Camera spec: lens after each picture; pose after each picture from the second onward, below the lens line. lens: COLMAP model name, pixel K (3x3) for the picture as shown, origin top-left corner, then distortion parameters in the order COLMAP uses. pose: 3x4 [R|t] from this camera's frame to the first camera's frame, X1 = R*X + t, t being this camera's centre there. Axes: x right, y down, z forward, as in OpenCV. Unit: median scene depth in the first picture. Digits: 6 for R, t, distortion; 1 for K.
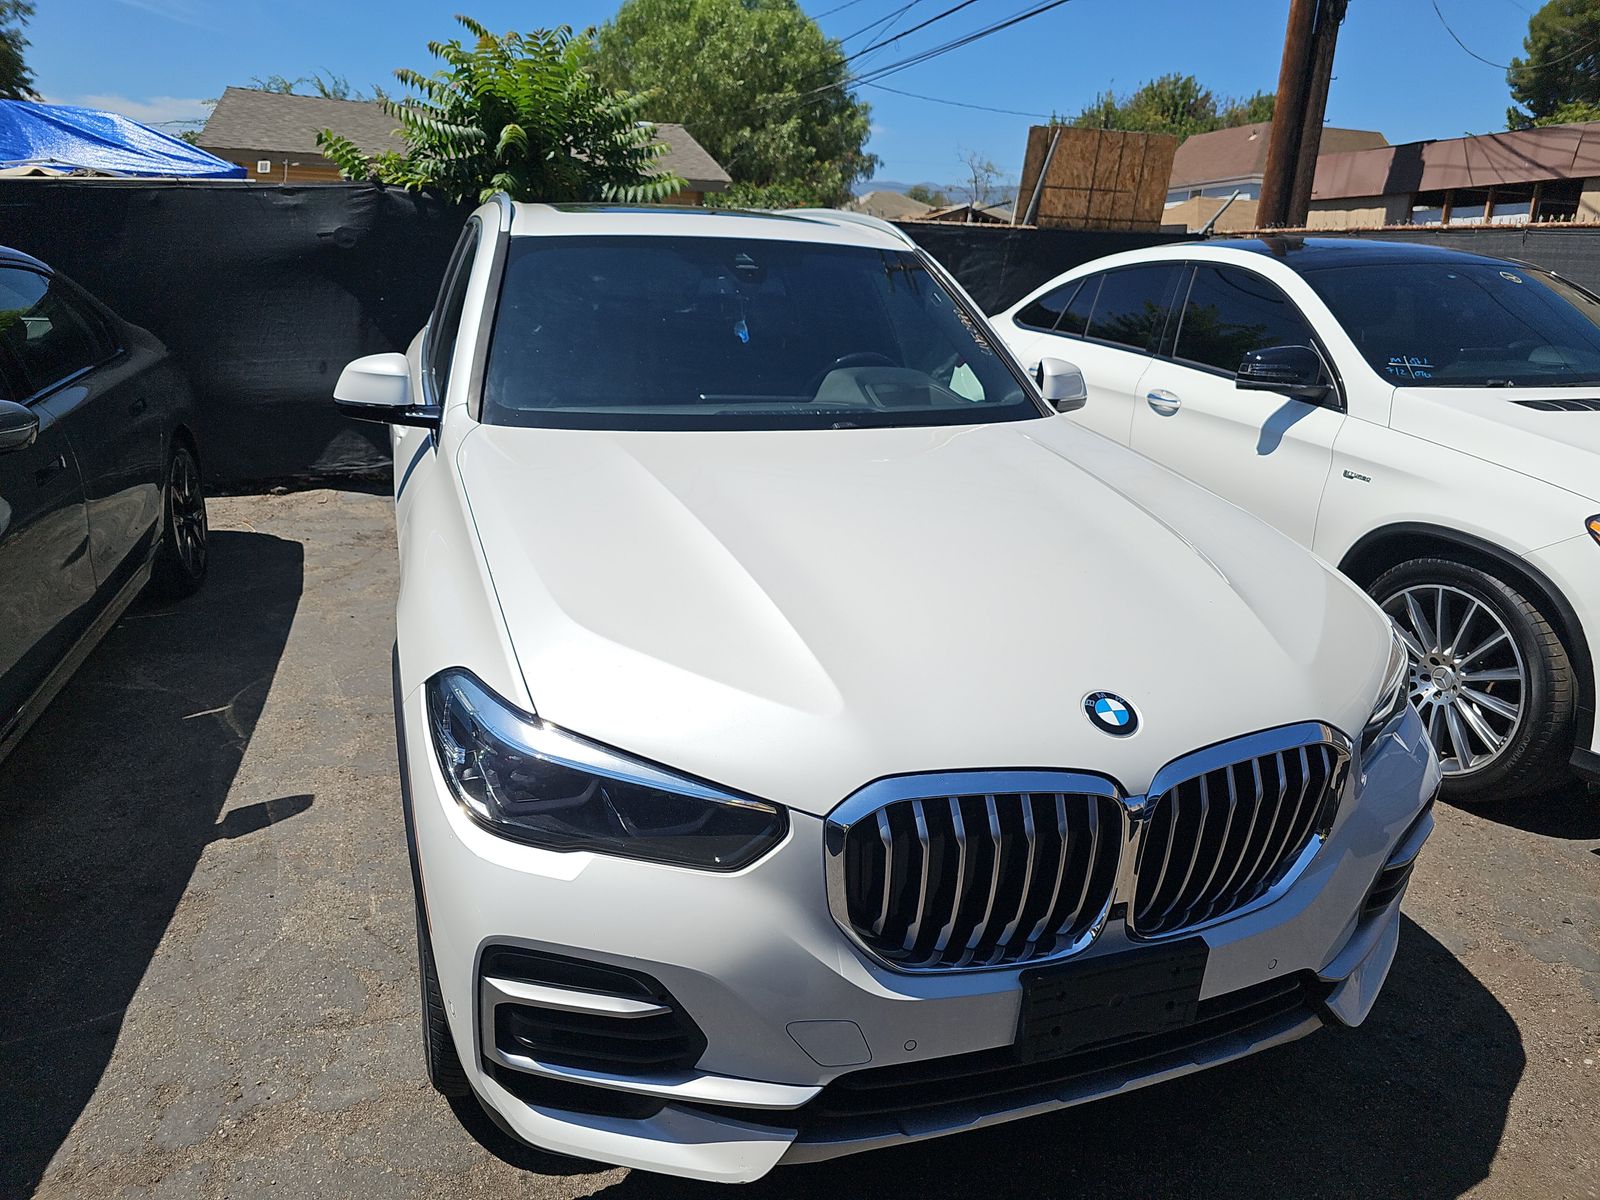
lens RADIAL K [[1058.0, 0, 794.6], [0, 1058.0, 609.6], [0, 0, 1]] dist [0.035857, -0.038078]
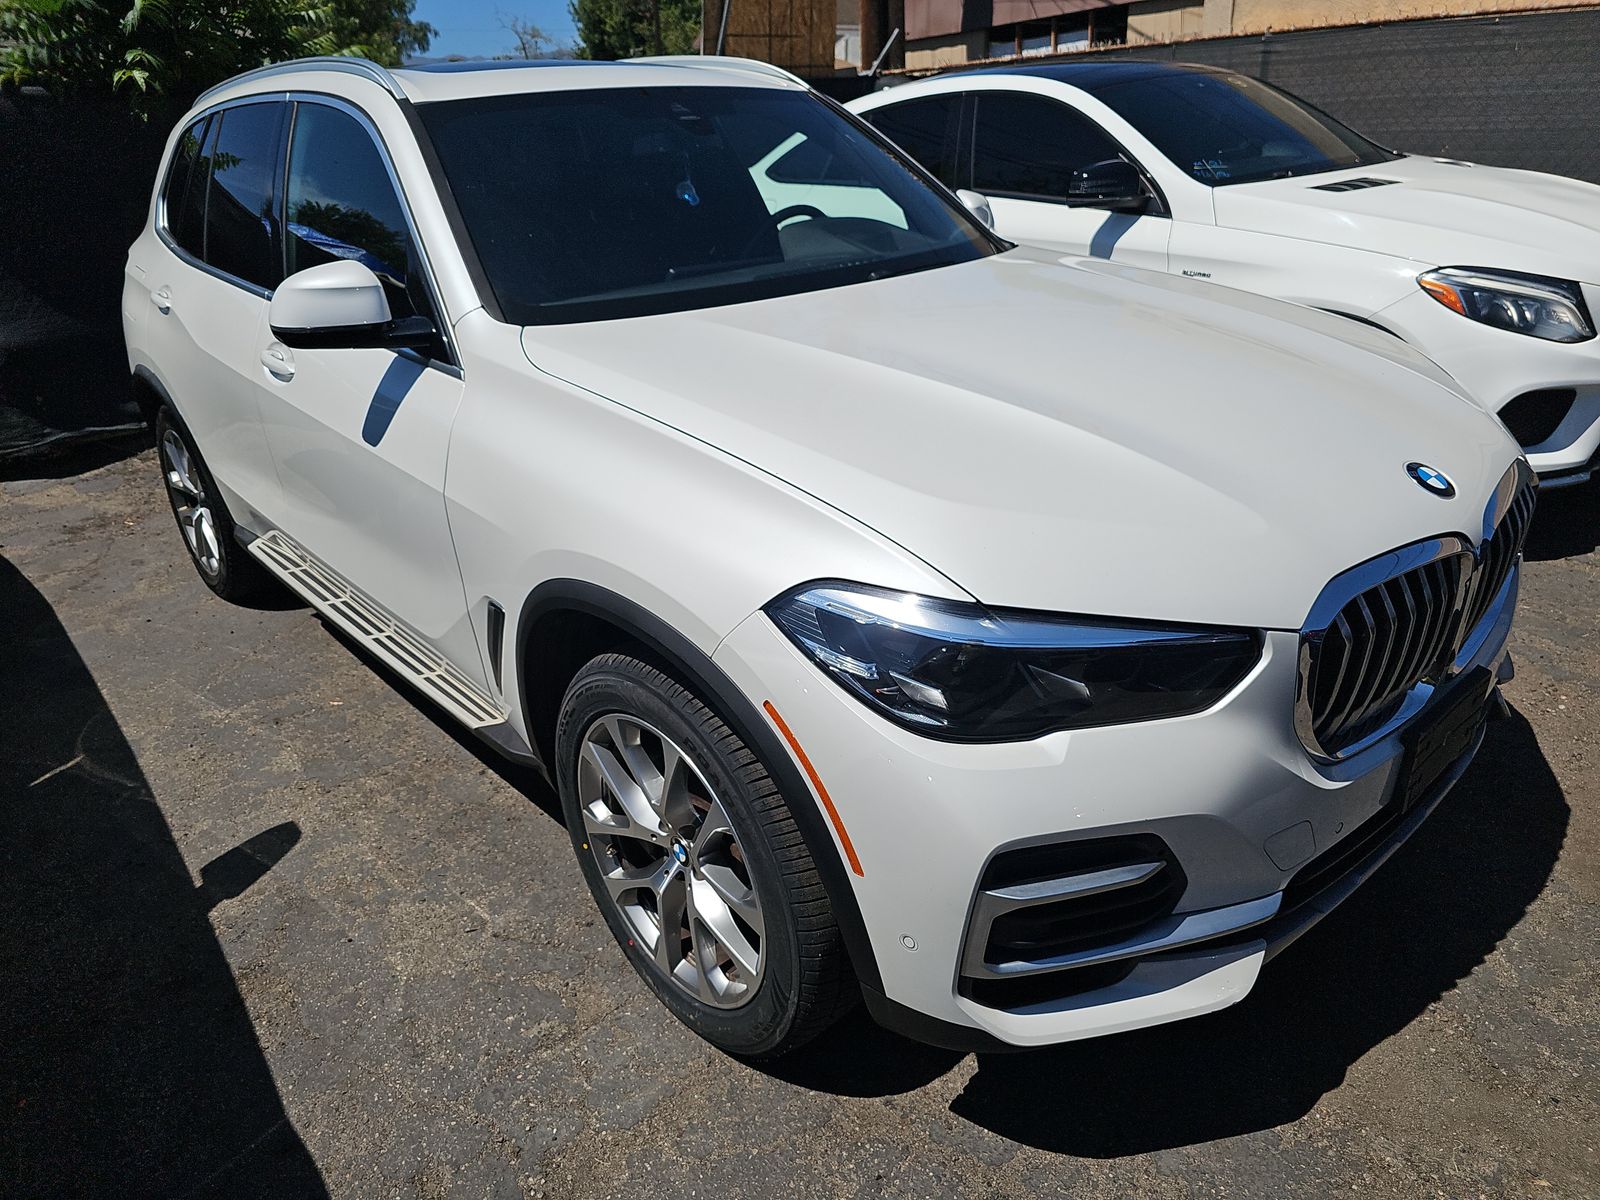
lens RADIAL K [[1058.0, 0, 798.5], [0, 1058.0, 594.1], [0, 0, 1]] dist [0.035857, -0.038078]
pose [[0.921171, -0.226953, 0.316126, -0.237986], [0.197217, 0.972546, 0.123531, -0.017650], [-0.335483, -0.051448, 0.940640, 0.073441]]
